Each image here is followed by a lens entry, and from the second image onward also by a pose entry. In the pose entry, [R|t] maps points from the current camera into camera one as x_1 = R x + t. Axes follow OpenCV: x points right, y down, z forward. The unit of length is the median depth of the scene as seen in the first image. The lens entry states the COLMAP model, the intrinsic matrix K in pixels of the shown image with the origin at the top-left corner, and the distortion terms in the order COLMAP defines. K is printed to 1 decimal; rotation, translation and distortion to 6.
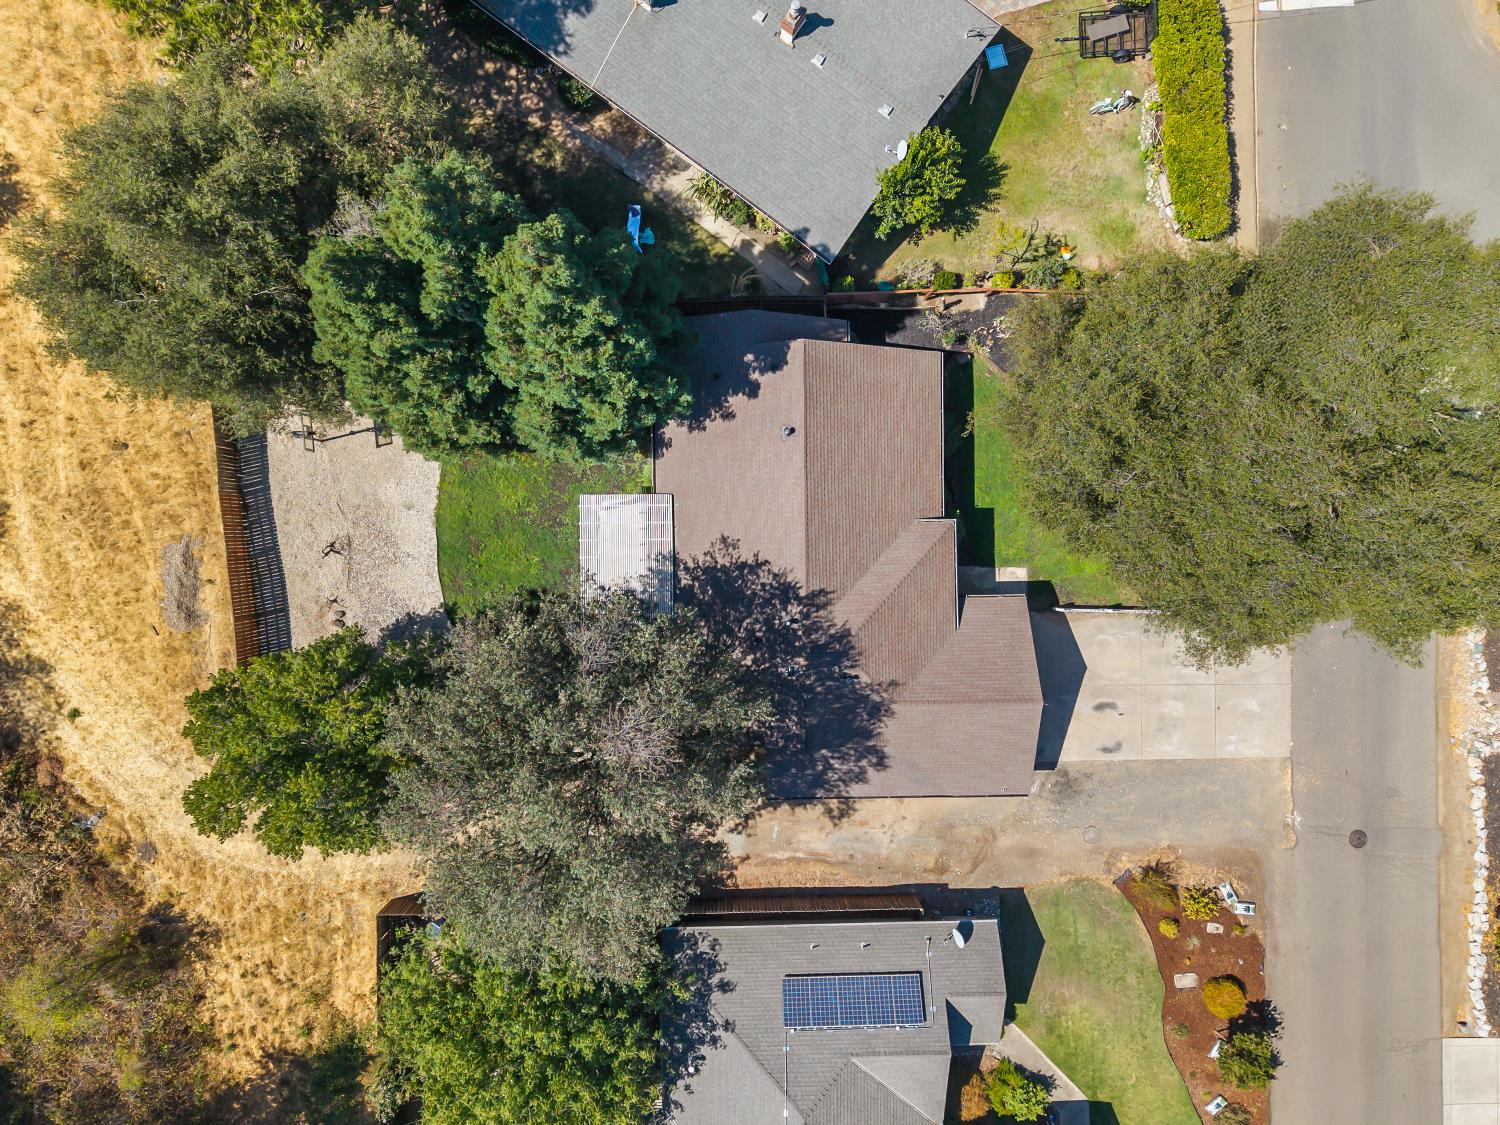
lens RADIAL K [[1035.7, 0, 752.2], [0, 1035.7, 520.9], [0, 0, 1]] dist [0.009174, 0.000440]
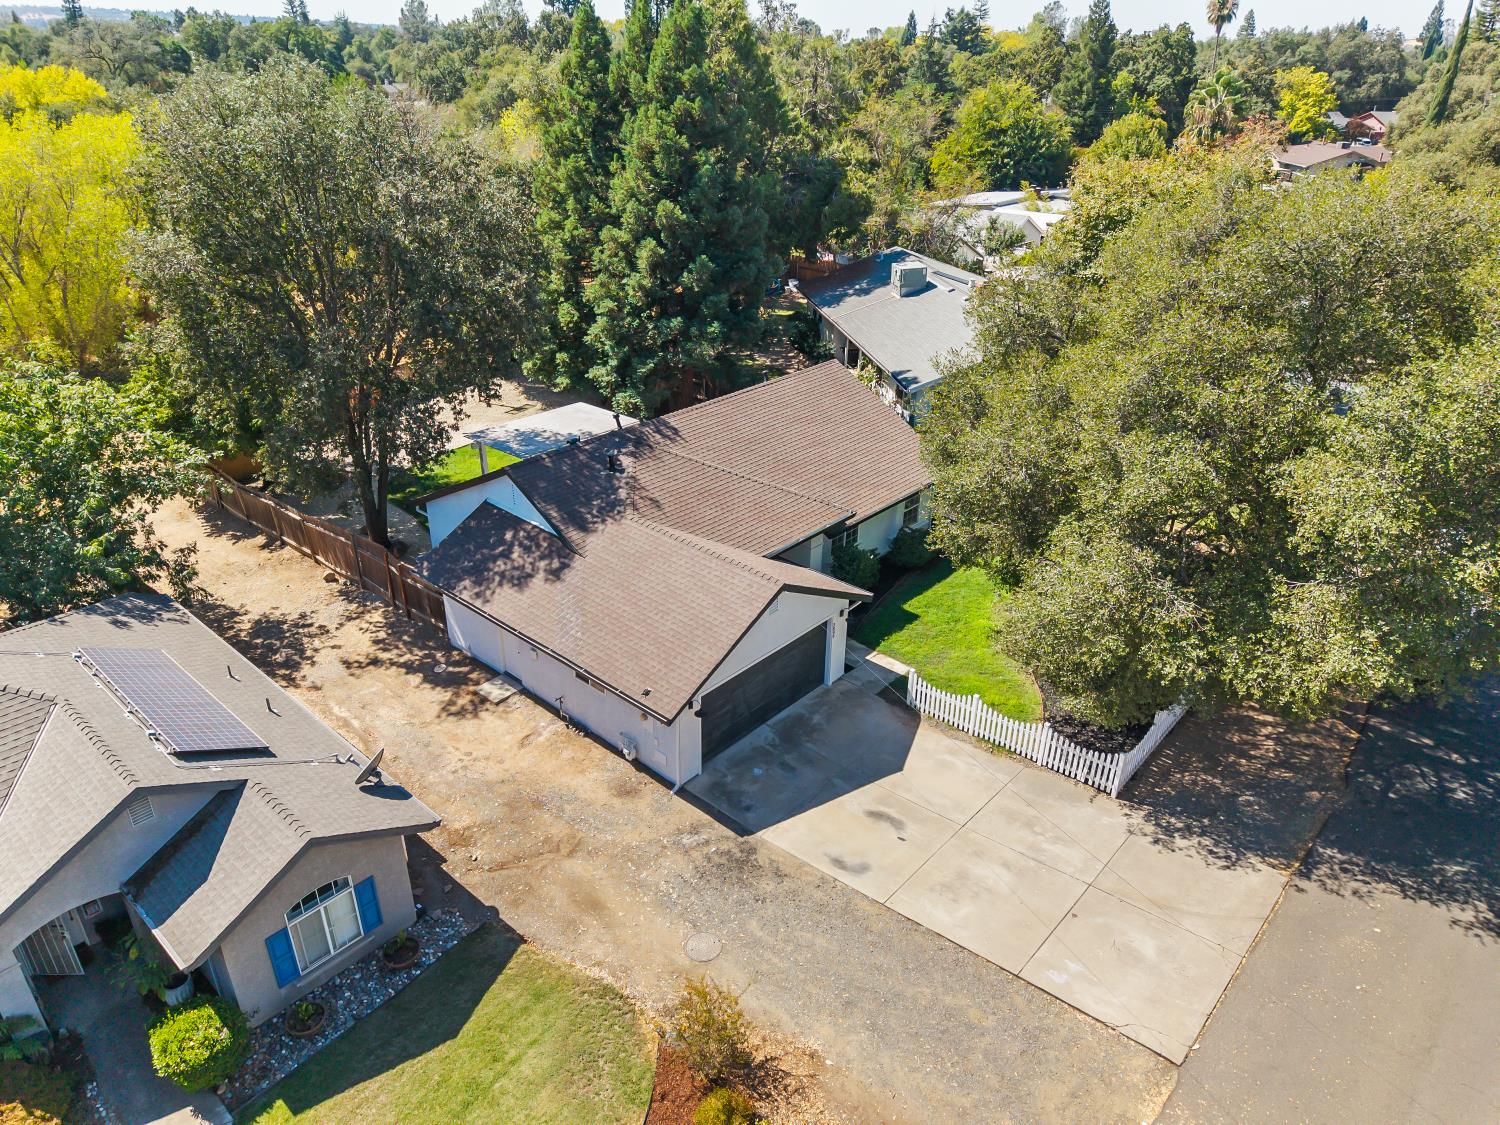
lens RADIAL K [[1005.7, 0, 750.0], [0, 1005.7, 562.5], [0, 0, 1]] dist [0.043693, -0.053907]
pose [[0.737249, 0.298717, -0.605996, 0.580113], [-0.675591, 0.334357, -0.657101, 0.542714], [0.006331, 0.893853, 0.448315, 0.647246]]
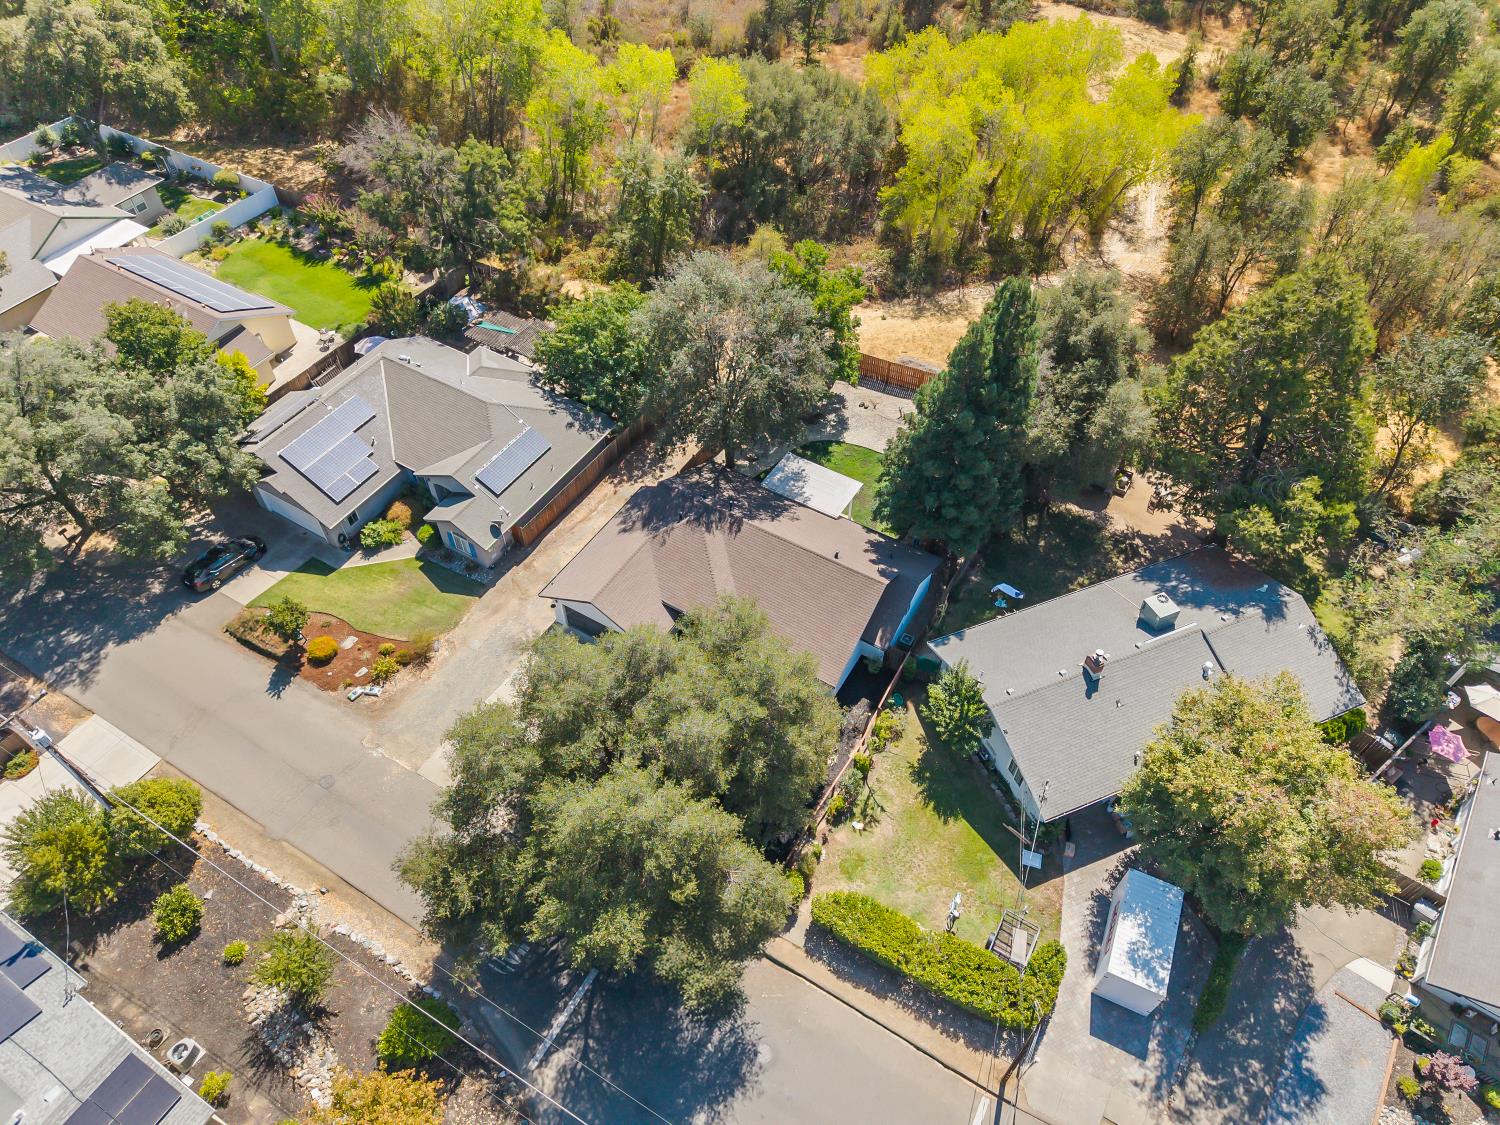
lens RADIAL K [[1002.6, 0, 746.5], [0, 1002.6, 561.1], [0, 0, 1]] dist [0.123888, -0.213740]
pose [[-0.526321, 0.622198, -0.579530, 0.863352], [-0.850048, -0.401146, 0.341321, -0.425511], [-0.020107, 0.672273, 0.740030, -0.079222]]
